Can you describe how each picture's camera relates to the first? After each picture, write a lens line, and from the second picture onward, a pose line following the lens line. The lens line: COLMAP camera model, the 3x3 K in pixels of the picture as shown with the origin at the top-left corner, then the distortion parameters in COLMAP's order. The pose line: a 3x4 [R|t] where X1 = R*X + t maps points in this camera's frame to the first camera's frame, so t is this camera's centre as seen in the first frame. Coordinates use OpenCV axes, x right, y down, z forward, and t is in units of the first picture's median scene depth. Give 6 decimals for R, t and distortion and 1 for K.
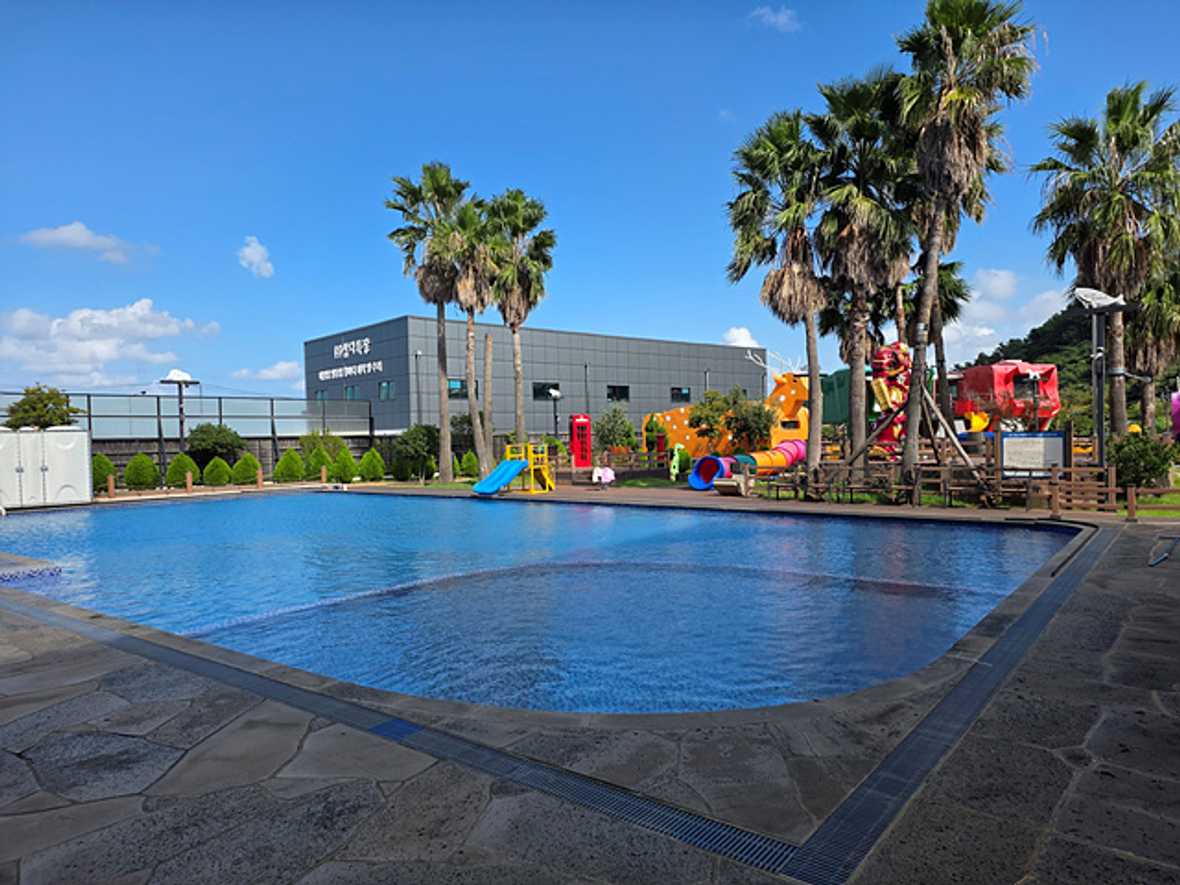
lens RADIAL K [[788.2, 0, 586.9], [0, 788.2, 457.1], [0, 0, 1]] dist [0.150604, -0.219796]
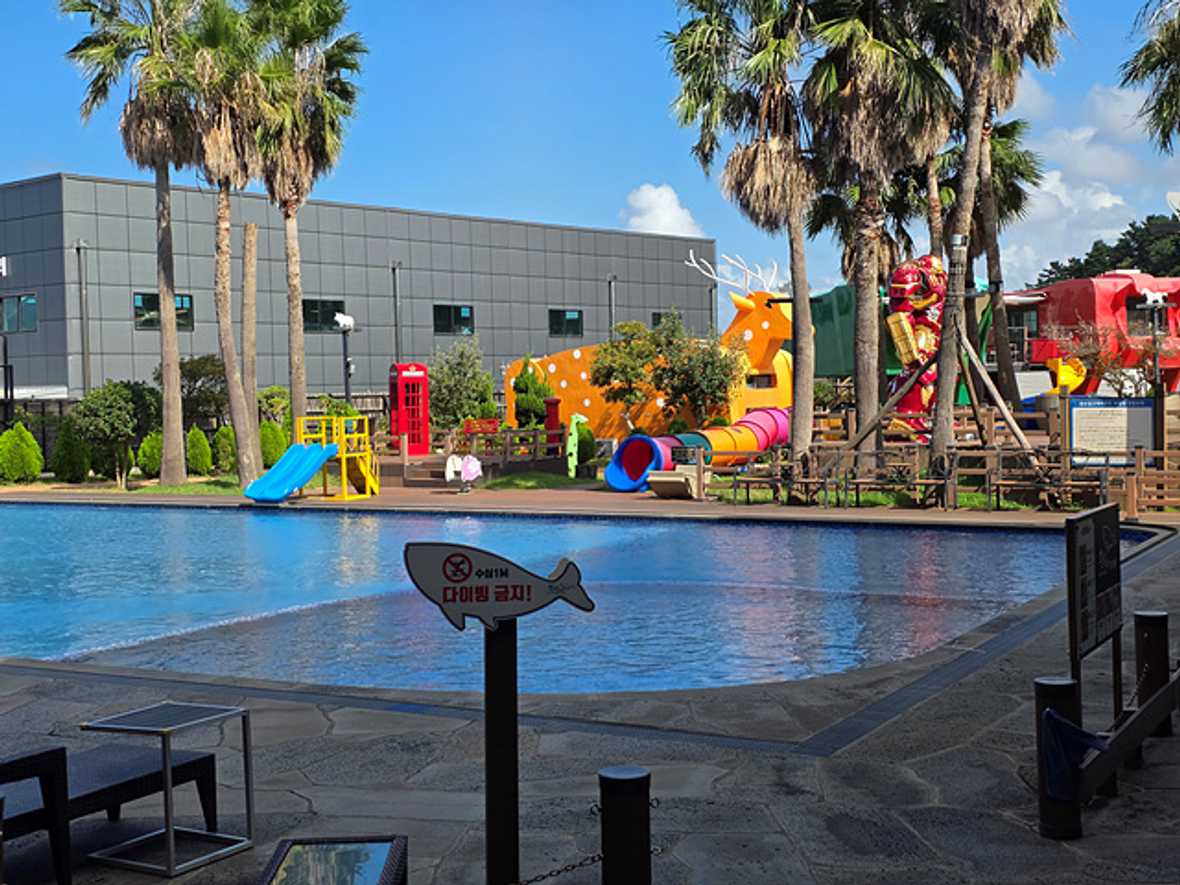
lens RADIAL K [[1558.4, 0, 590.0], [0, 1558.4, 442.5], [0, 0, 1]] dist [0.313691, -1.076654]
pose [[0.989458, -0.004740, 0.144740, -0.055901], [0.004208, 0.999983, 0.003981, -0.000952], [-0.144757, -0.003330, 0.989462, -0.187447]]
